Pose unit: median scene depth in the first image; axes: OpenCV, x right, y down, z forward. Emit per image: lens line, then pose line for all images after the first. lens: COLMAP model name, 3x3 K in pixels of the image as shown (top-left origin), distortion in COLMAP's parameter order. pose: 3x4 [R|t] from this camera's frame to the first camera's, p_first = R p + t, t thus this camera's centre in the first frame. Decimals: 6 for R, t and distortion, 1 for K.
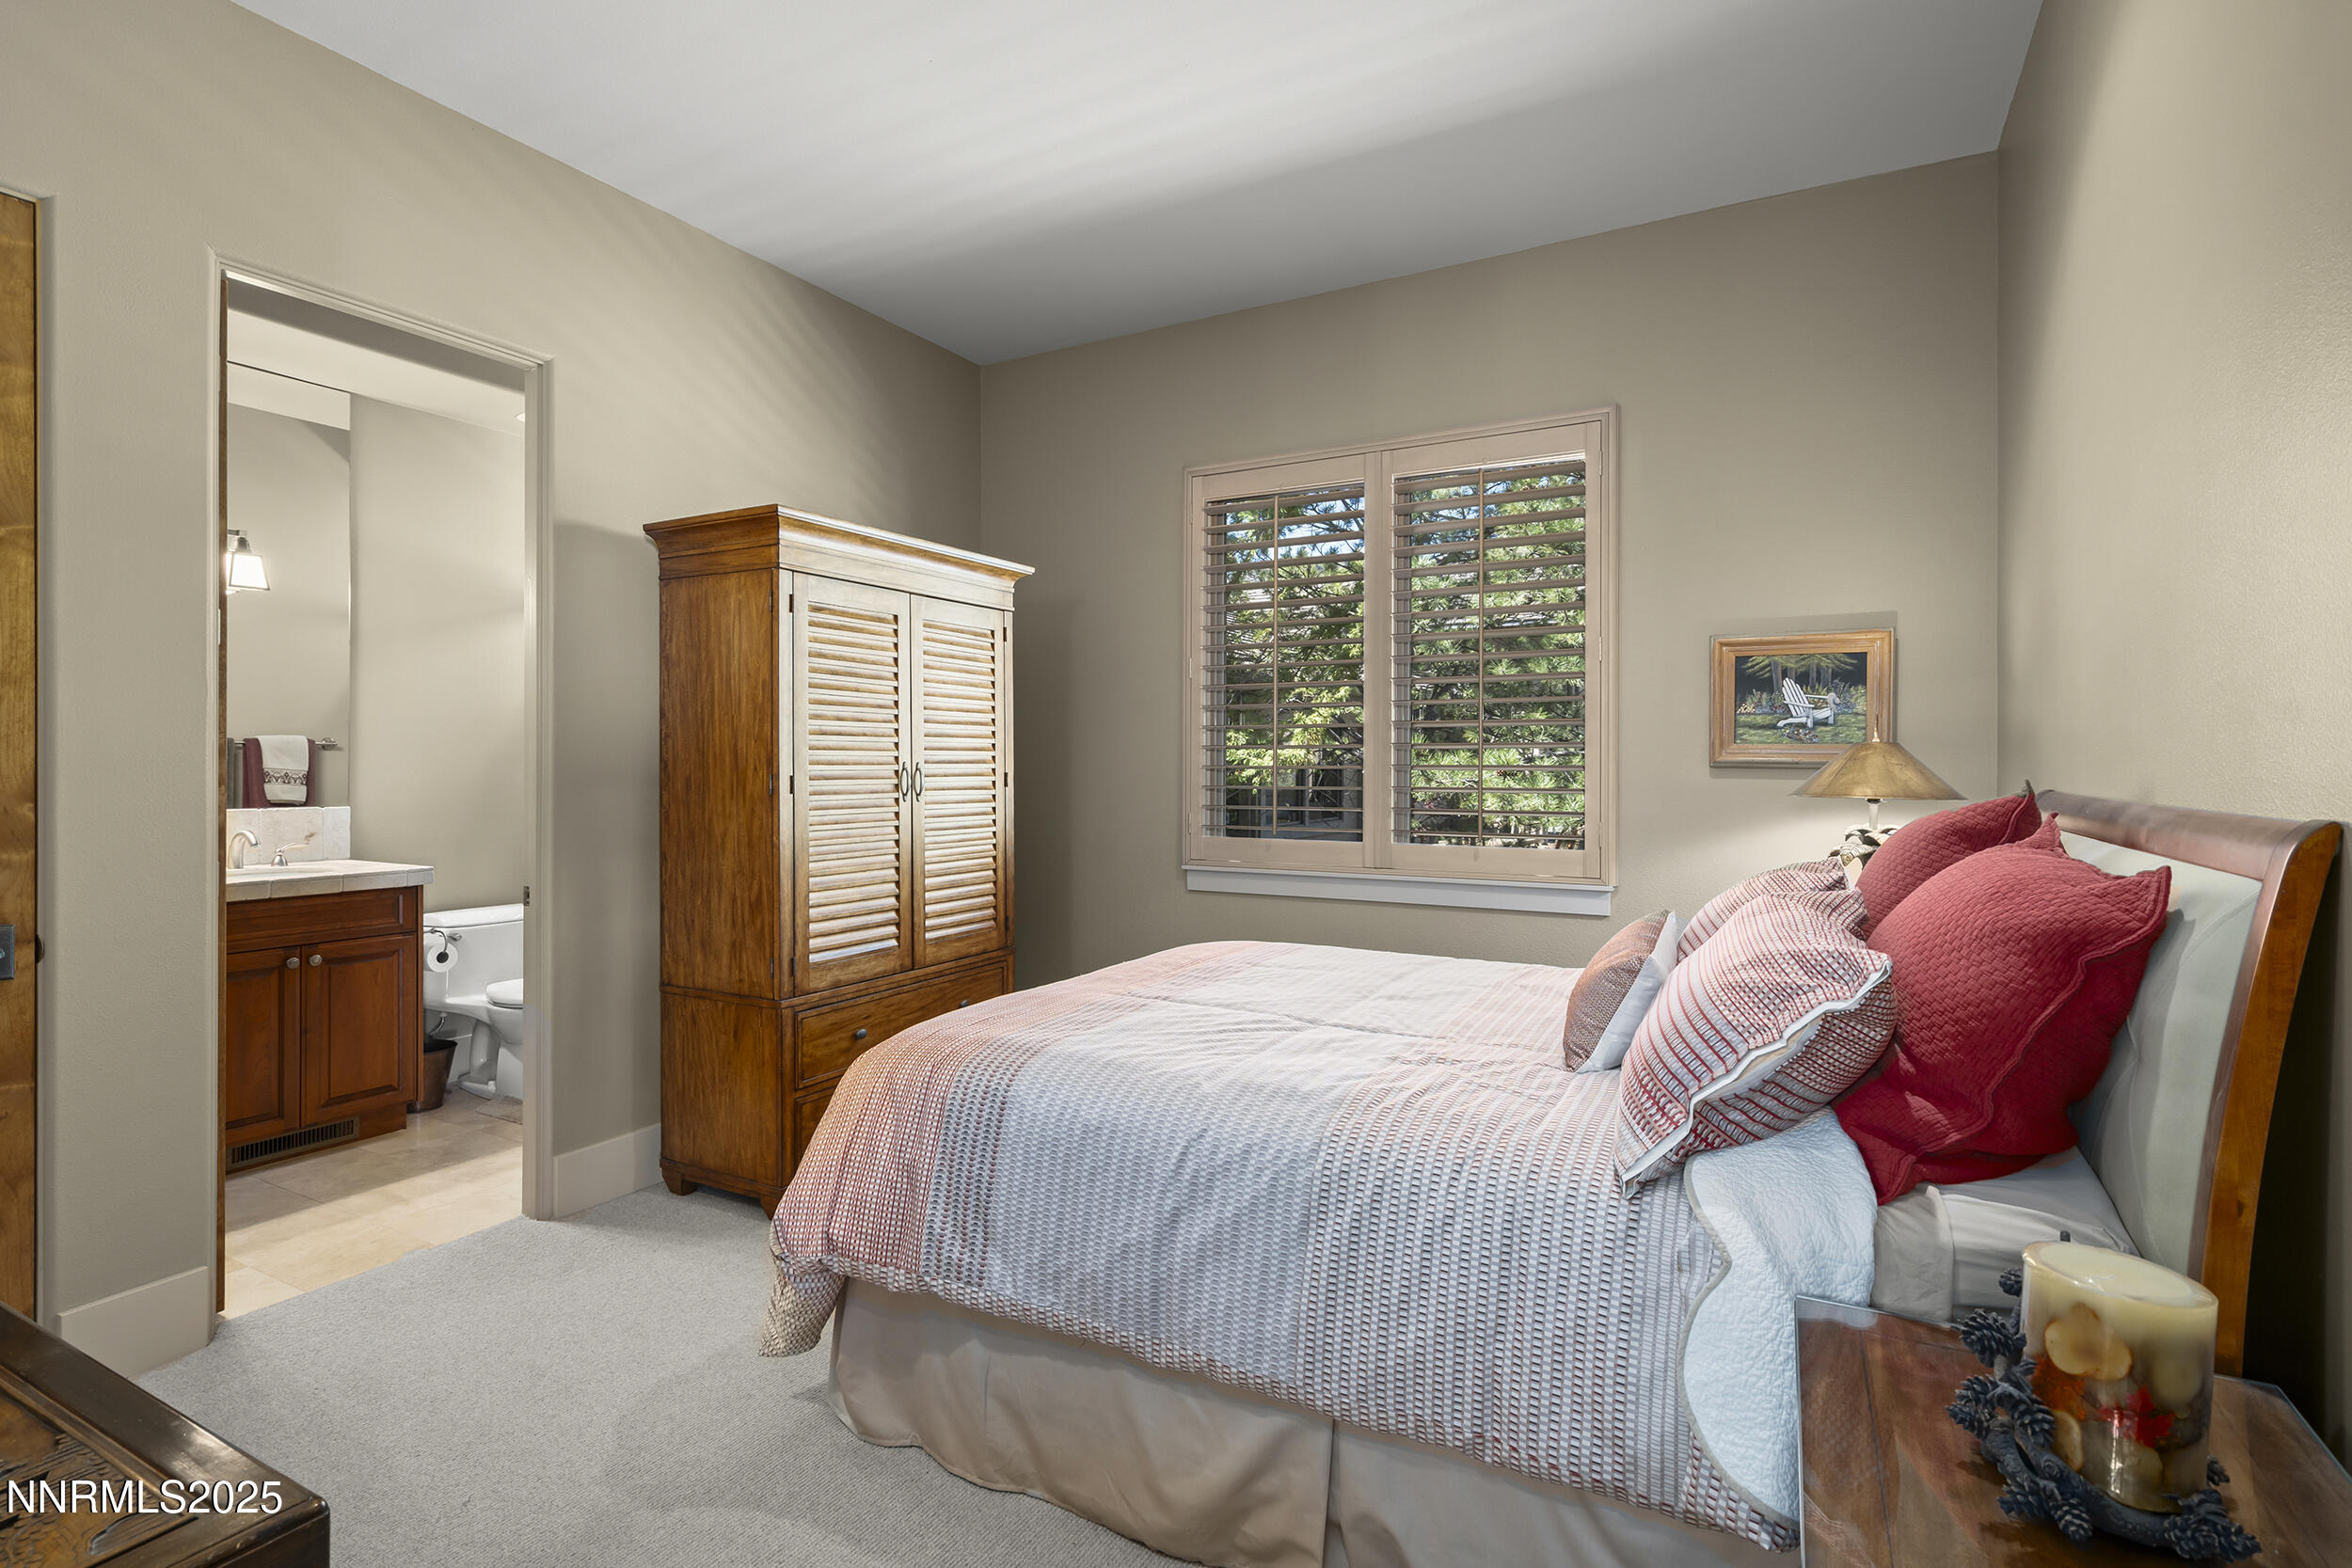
lens RADIAL K [[1143.3, 0, 1176.0], [0, 1143.3, 784.0], [0, 0, 1]] dist [0.000405, -0.000001]
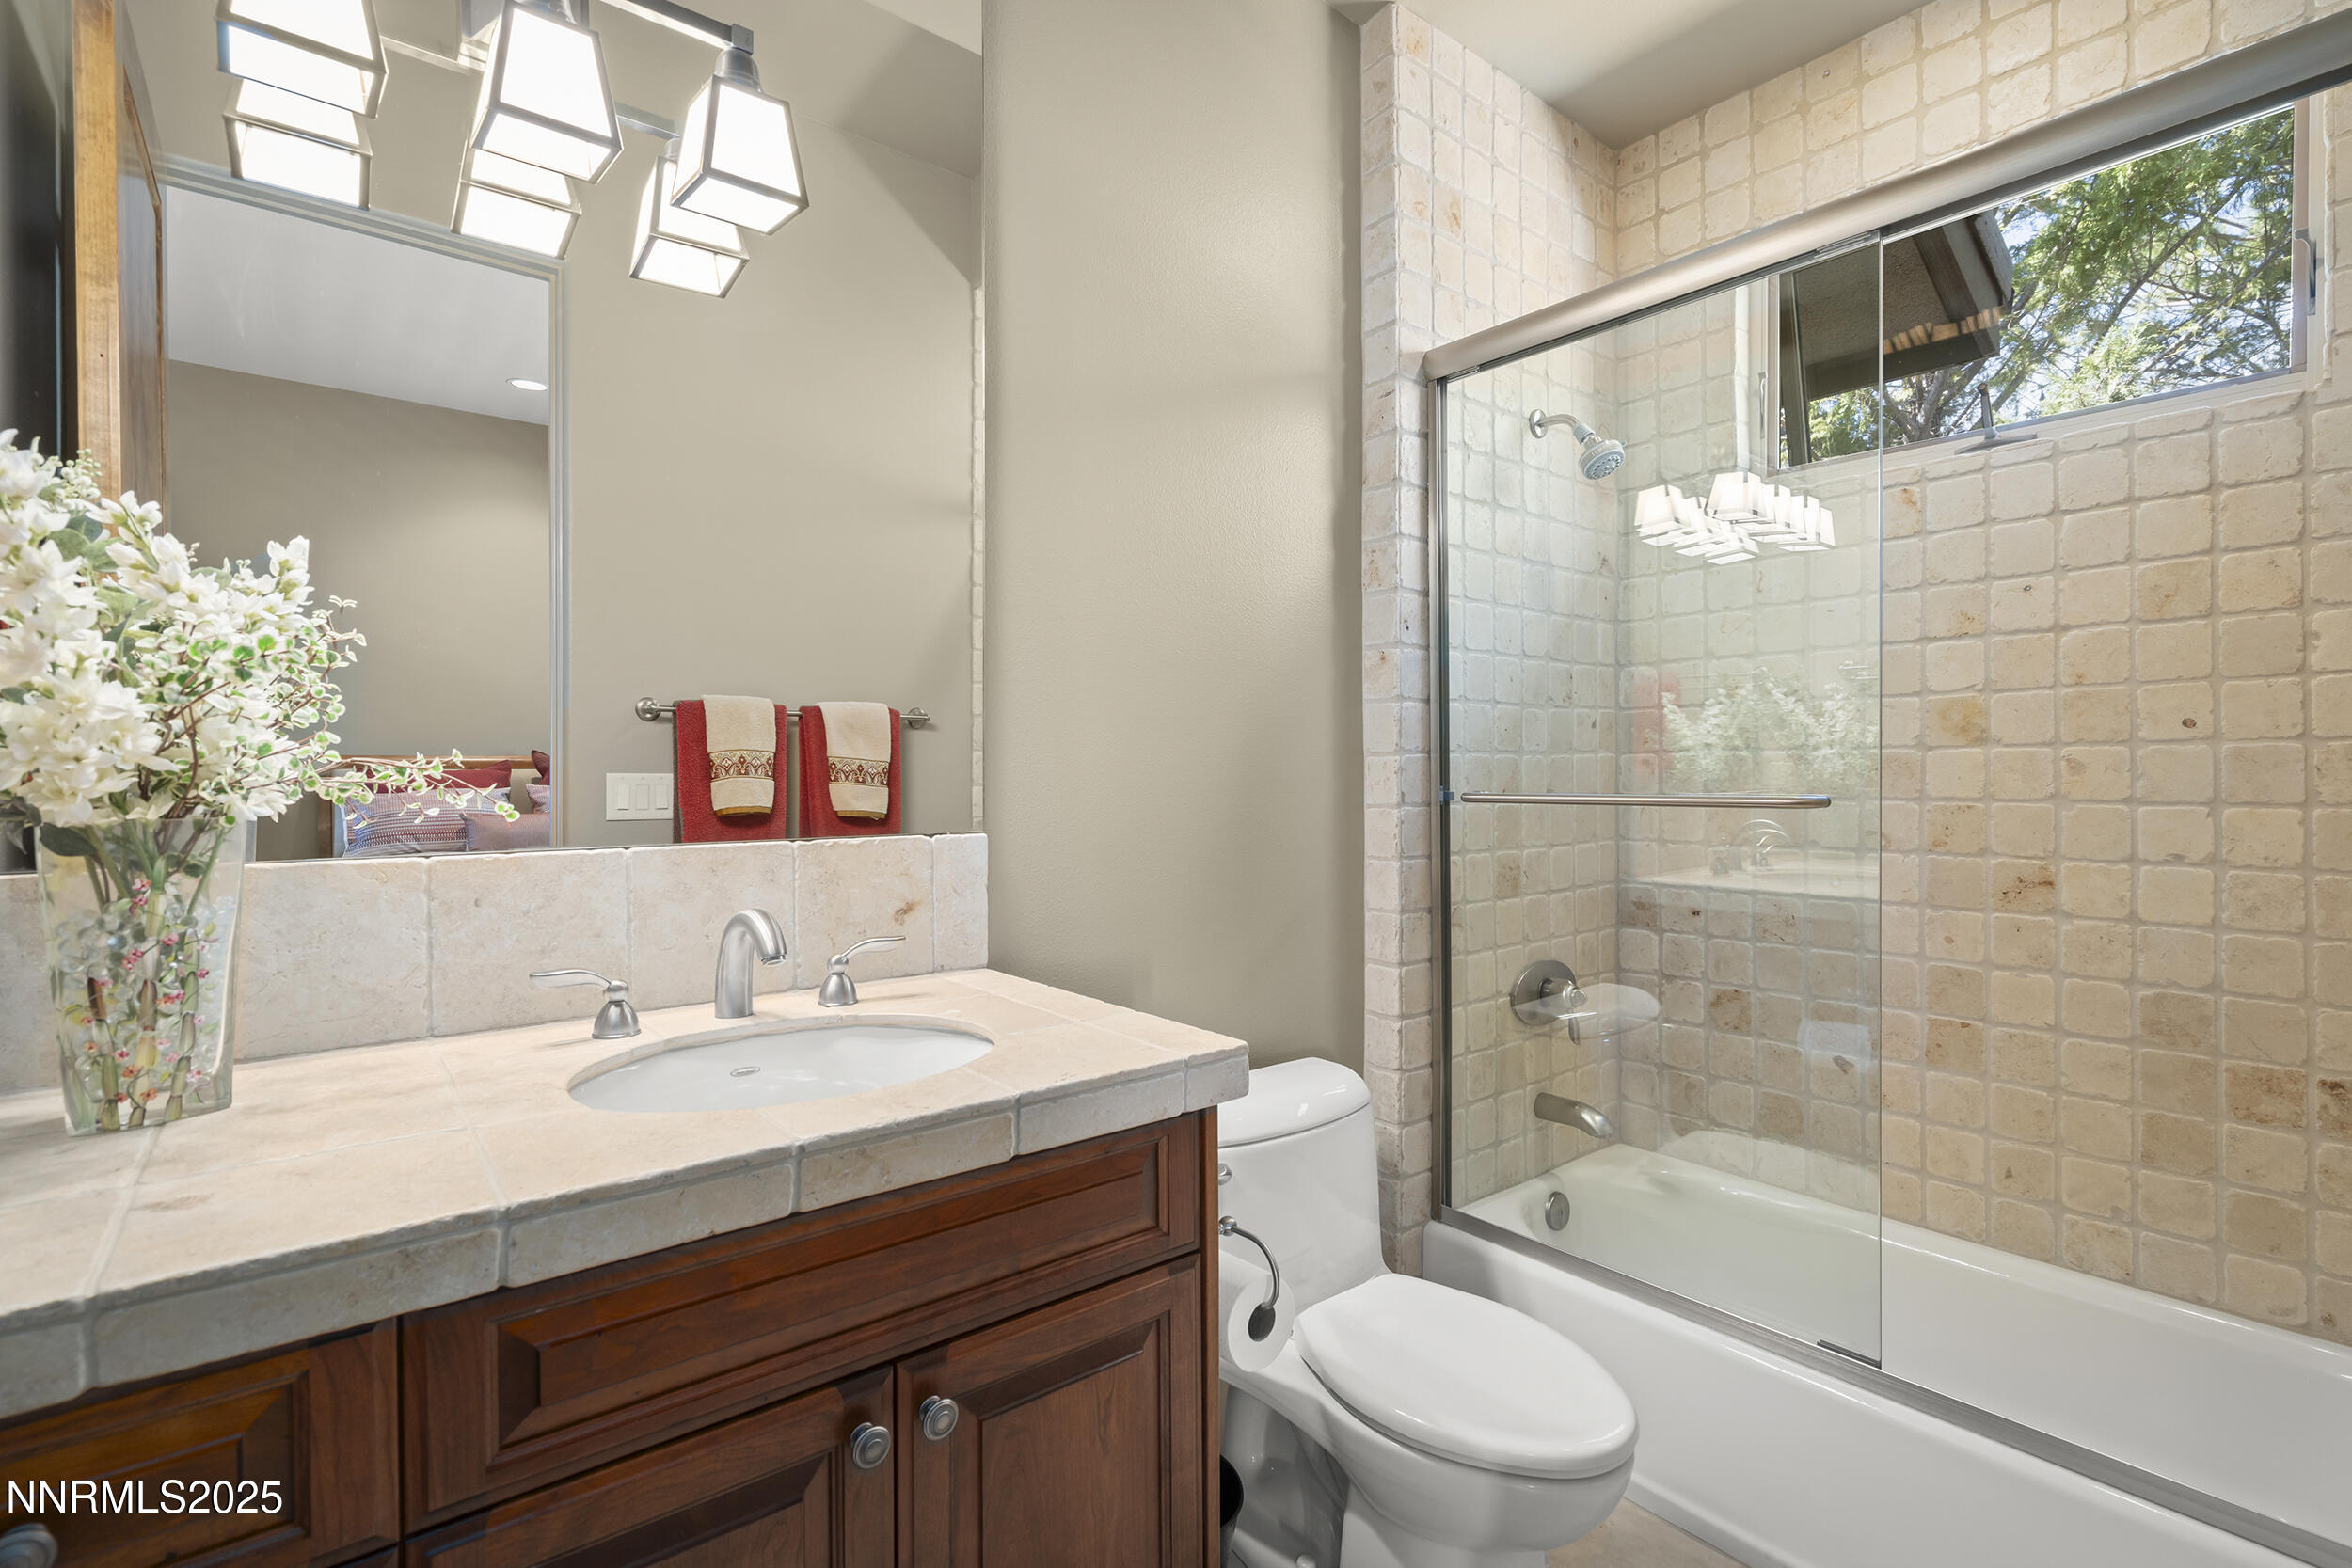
lens RADIAL K [[1081.5, 0, 1176.0], [0, 1081.5, 784.0], [0, 0, 1]] dist [-0.000748, 0.000360]
pose [[0.927805, -0.007336, -0.372994, -0.515723], [0.005396, 0.999966, -0.006245, 0.005323], [0.373027, 0.003782, 0.927813, 0.669185]]
